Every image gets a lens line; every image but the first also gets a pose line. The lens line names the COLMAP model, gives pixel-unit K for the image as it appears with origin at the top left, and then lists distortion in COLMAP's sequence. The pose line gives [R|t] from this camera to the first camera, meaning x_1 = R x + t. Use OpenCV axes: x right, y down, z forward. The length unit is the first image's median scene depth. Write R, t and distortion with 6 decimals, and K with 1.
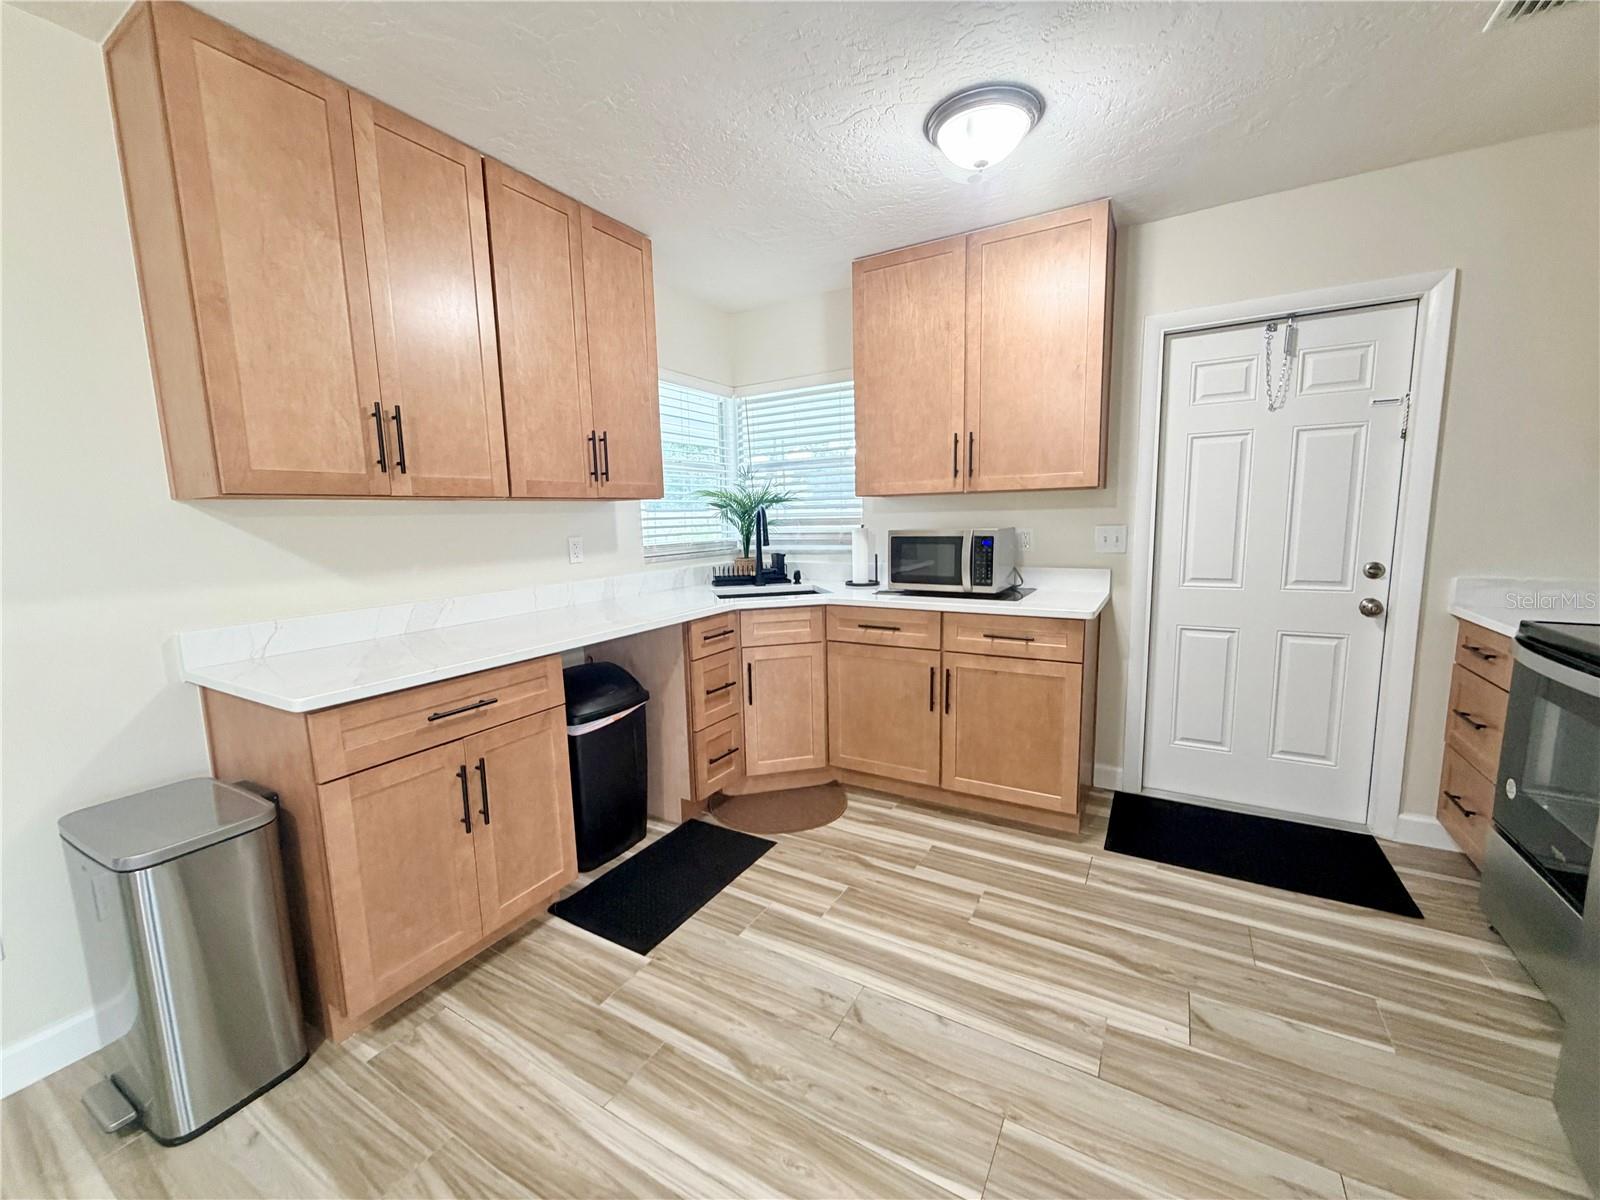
lens RADIAL K [[636.0, 0, 794.2], [0, 636.0, 599.3], [0, 0, 1]] dist [0.001742, -0.000410]
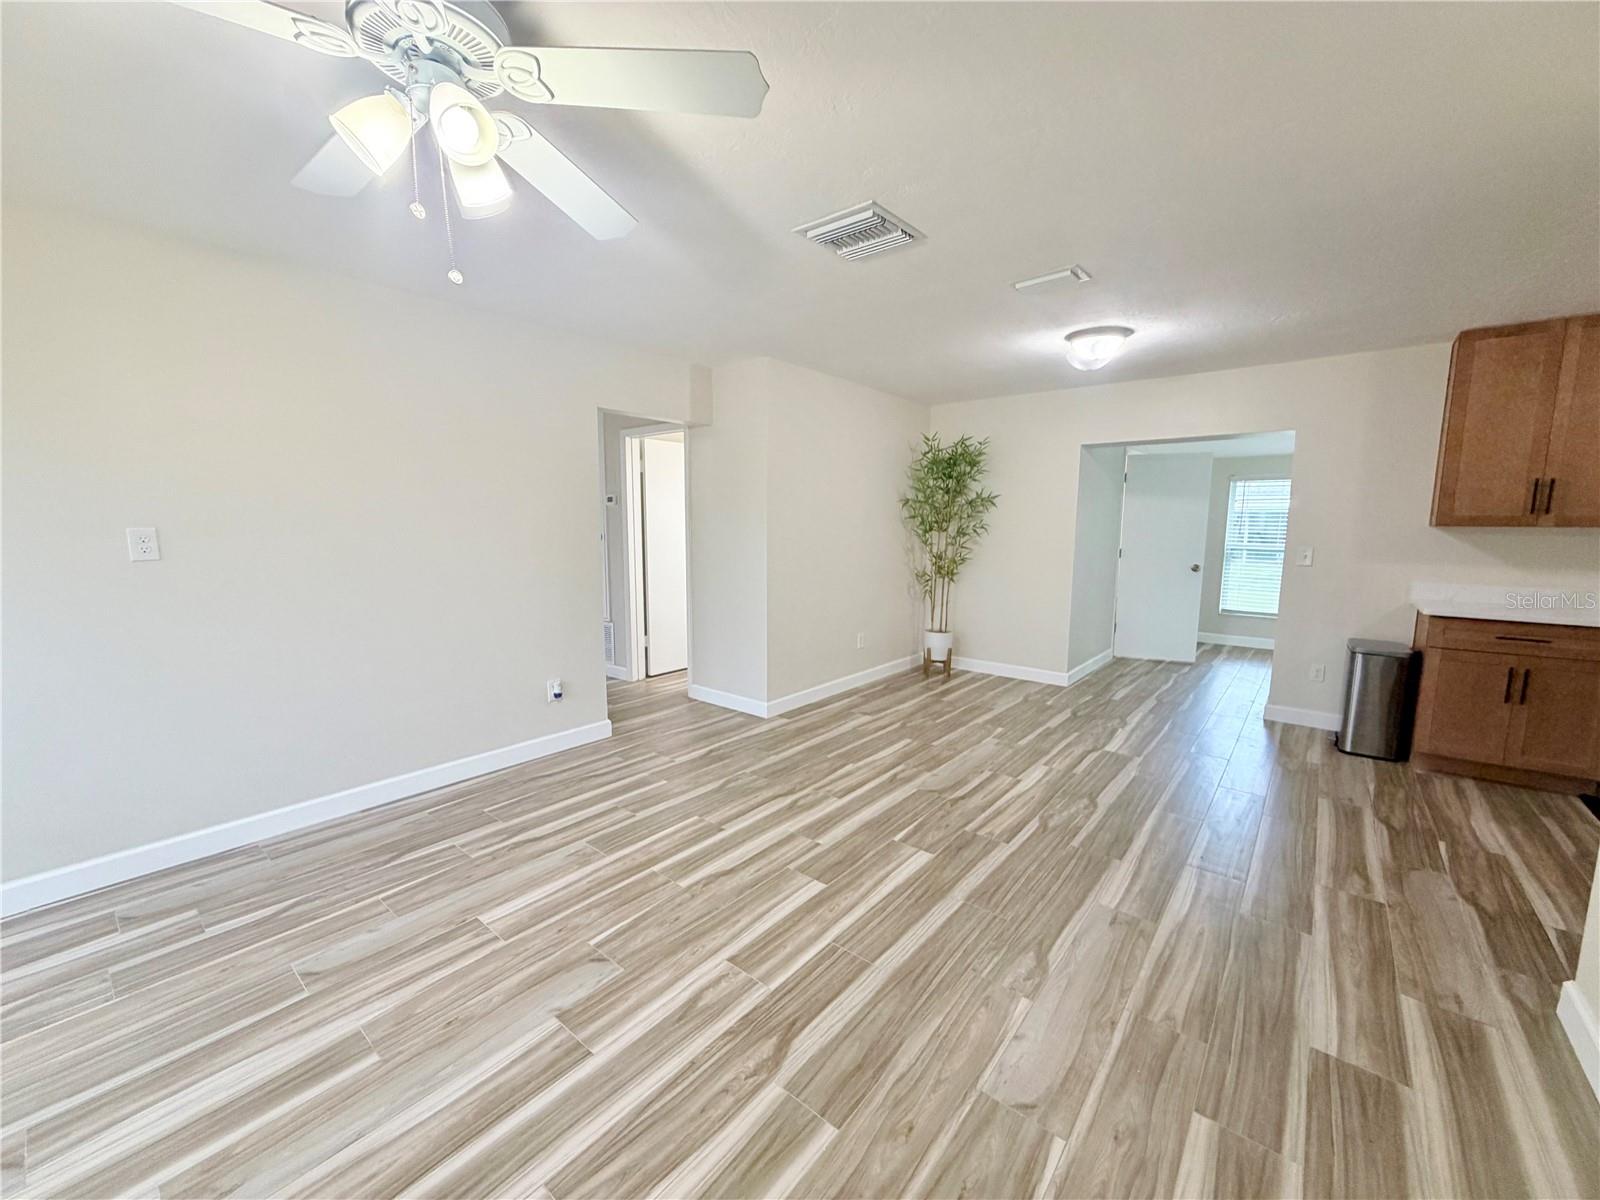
lens RADIAL K [[636.0, 0, 792.1], [0, 636.0, 609.4], [0, 0, 1]] dist [0.001742, -0.000410]
pose [[-0.160829, 0.157446, -0.974343, 1.419211], [-0.133929, 0.974582, 0.179591, 0.031791], [0.977853, 0.159376, -0.135654, -0.758989]]
